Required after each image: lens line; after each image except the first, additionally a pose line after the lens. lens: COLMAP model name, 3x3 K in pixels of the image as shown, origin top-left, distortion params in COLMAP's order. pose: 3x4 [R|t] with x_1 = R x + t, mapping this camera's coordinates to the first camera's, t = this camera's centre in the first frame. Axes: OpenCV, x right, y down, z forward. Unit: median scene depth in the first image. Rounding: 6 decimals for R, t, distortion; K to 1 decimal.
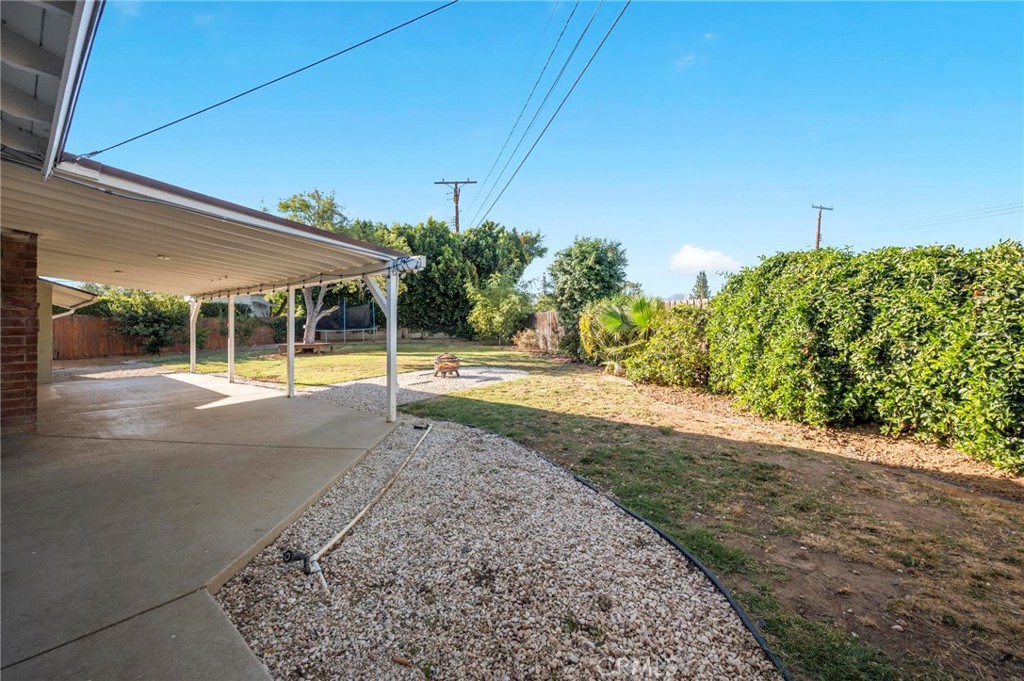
lens RADIAL K [[401.0, 0, 512.0], [0, 401.0, 340.5], [0, 0, 1]] dist [0.001386, 0.000222]
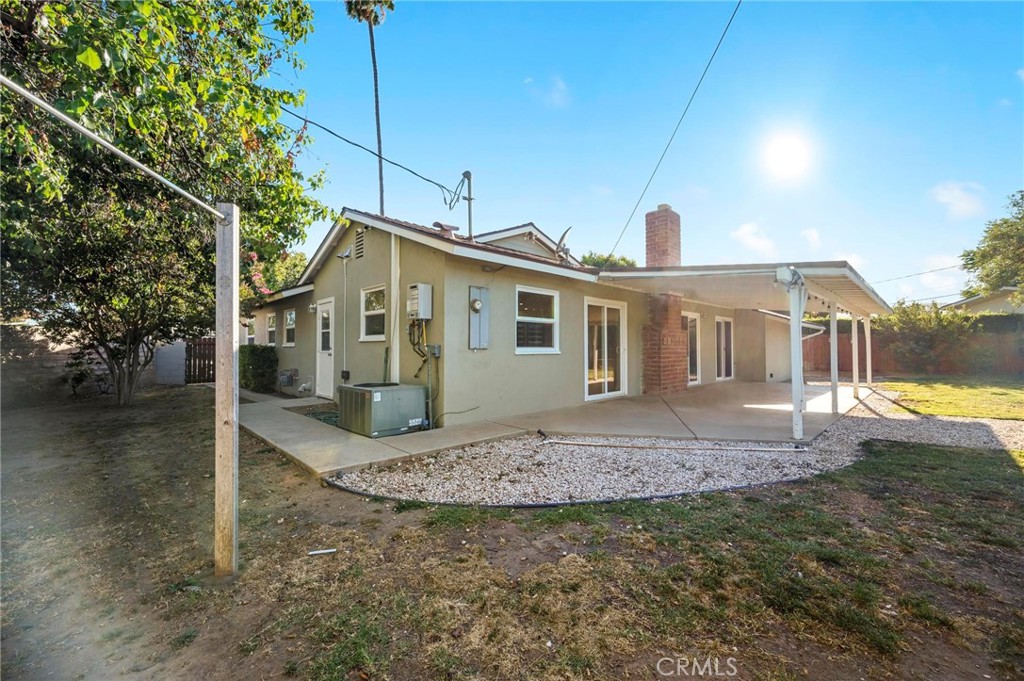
lens RADIAL K [[401.0, 0, 512.0], [0, 401.0, 340.5], [0, 0, 1]] dist [0.001386, 0.000222]
pose [[-0.129788, -0.021689, -0.991305, 1.379301], [-0.030249, 0.999382, -0.017905, -0.003069], [0.991080, 0.027662, -0.130364, 0.766134]]
